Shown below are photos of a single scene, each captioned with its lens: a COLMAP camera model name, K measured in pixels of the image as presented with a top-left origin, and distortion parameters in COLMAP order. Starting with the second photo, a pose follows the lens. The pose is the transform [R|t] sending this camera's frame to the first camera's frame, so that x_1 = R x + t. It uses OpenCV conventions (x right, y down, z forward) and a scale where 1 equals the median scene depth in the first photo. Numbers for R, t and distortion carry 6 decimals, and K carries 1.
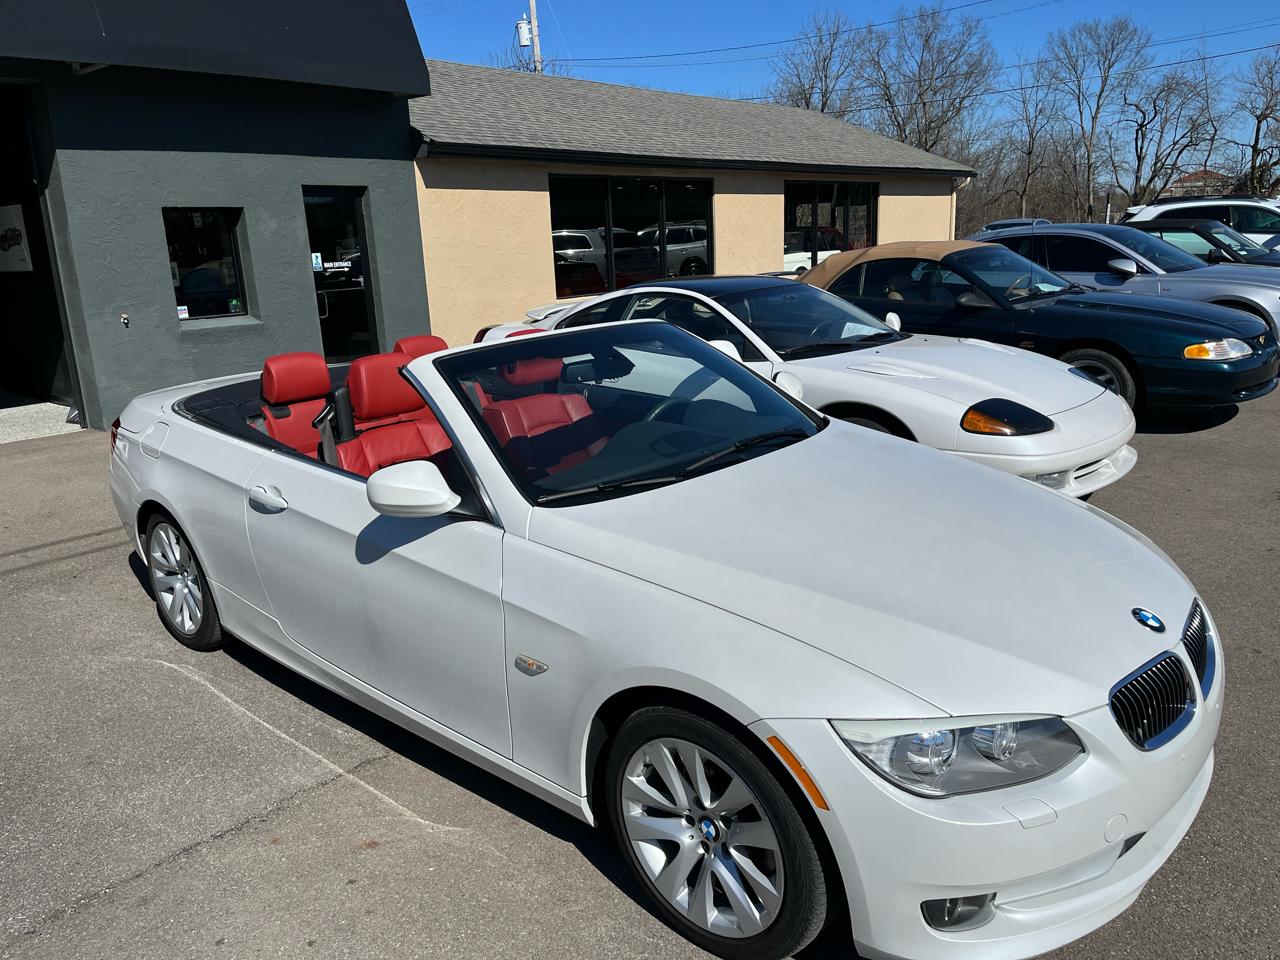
lens RADIAL K [[963.1, 0, 653.1], [0, 963.1, 485.1], [0, 0, 1]] dist [0.087993, -0.116518]
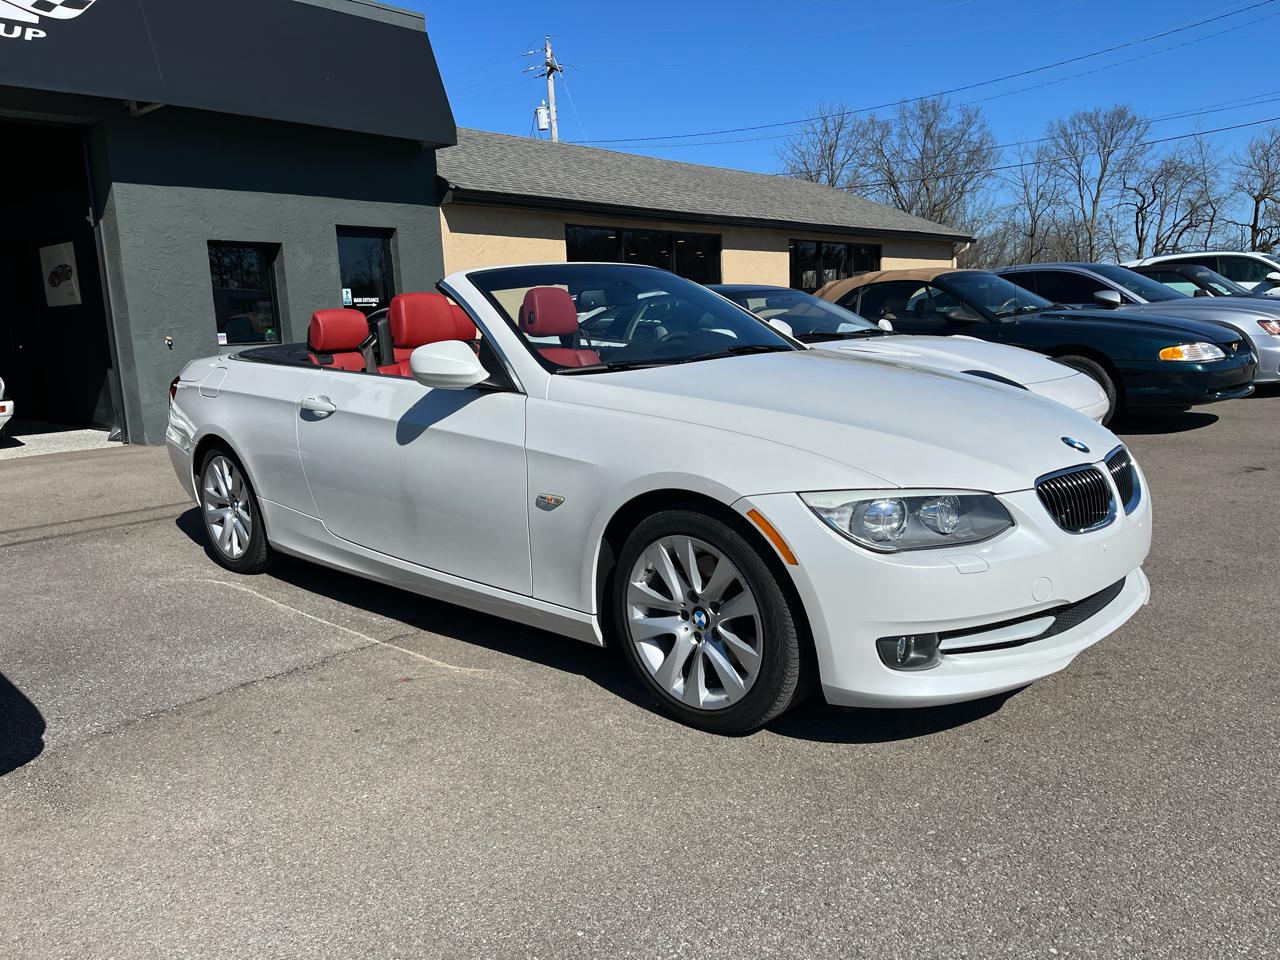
lens RADIAL K [[963.1, 0, 650.1], [0, 963.1, 491.9], [0, 0, 1]] dist [0.087993, -0.116518]
pose [[0.999877, 0.003631, -0.015270, 0.005862], [-0.004825, 0.996870, -0.078912, 0.125297], [0.014936, 0.078976, 0.996765, -0.072990]]
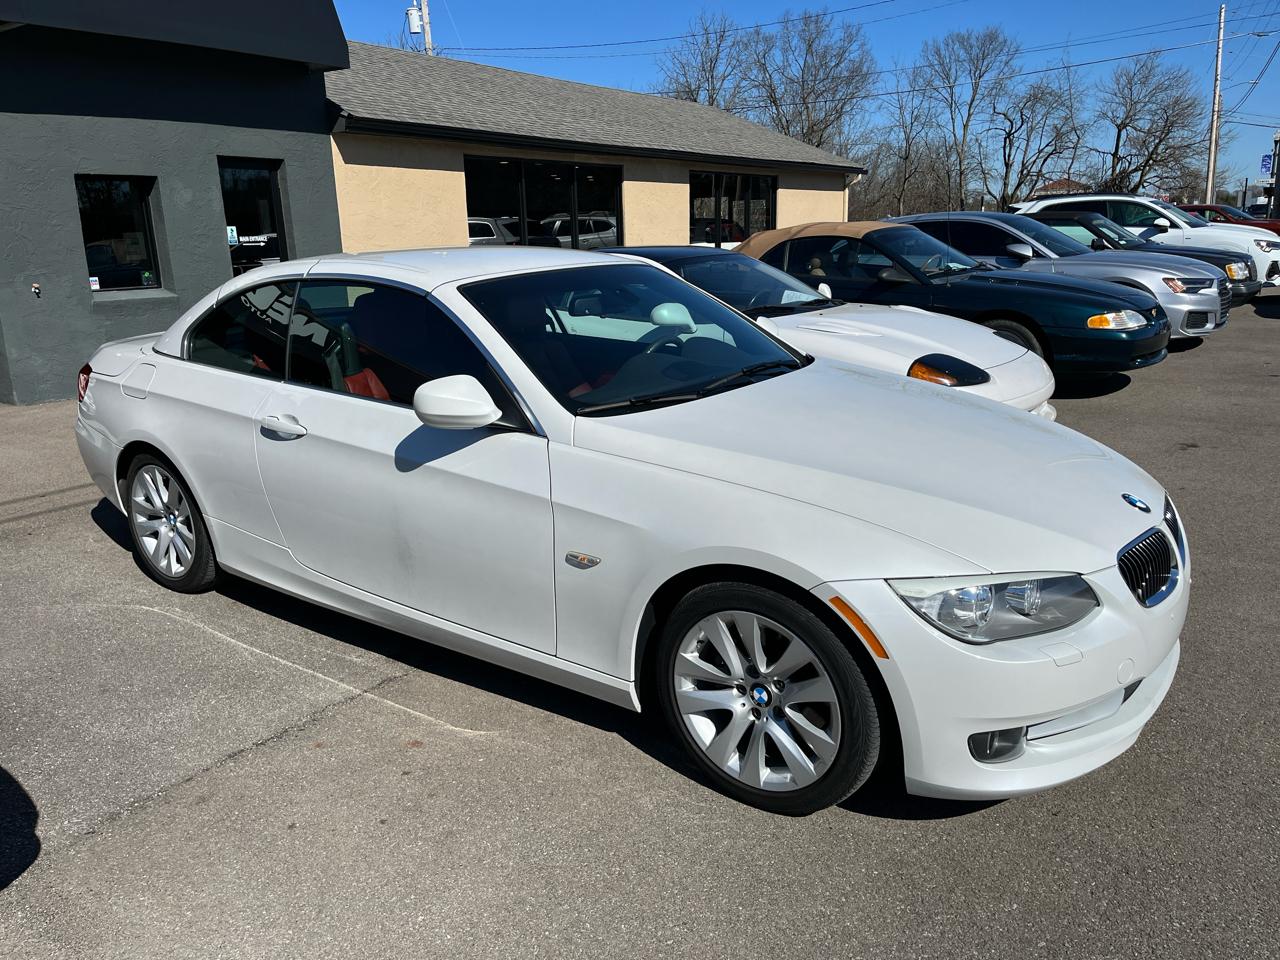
lens RADIAL K [[963.1, 0, 634.6], [0, 963.1, 489.2], [0, 0, 1]] dist [0.087993, -0.116518]
pose [[0.995019, -0.010327, 0.099146, -0.081642], [0.009932, 0.999941, 0.004485, 0.048553], [-0.099186, -0.003478, 0.995063, -0.032781]]
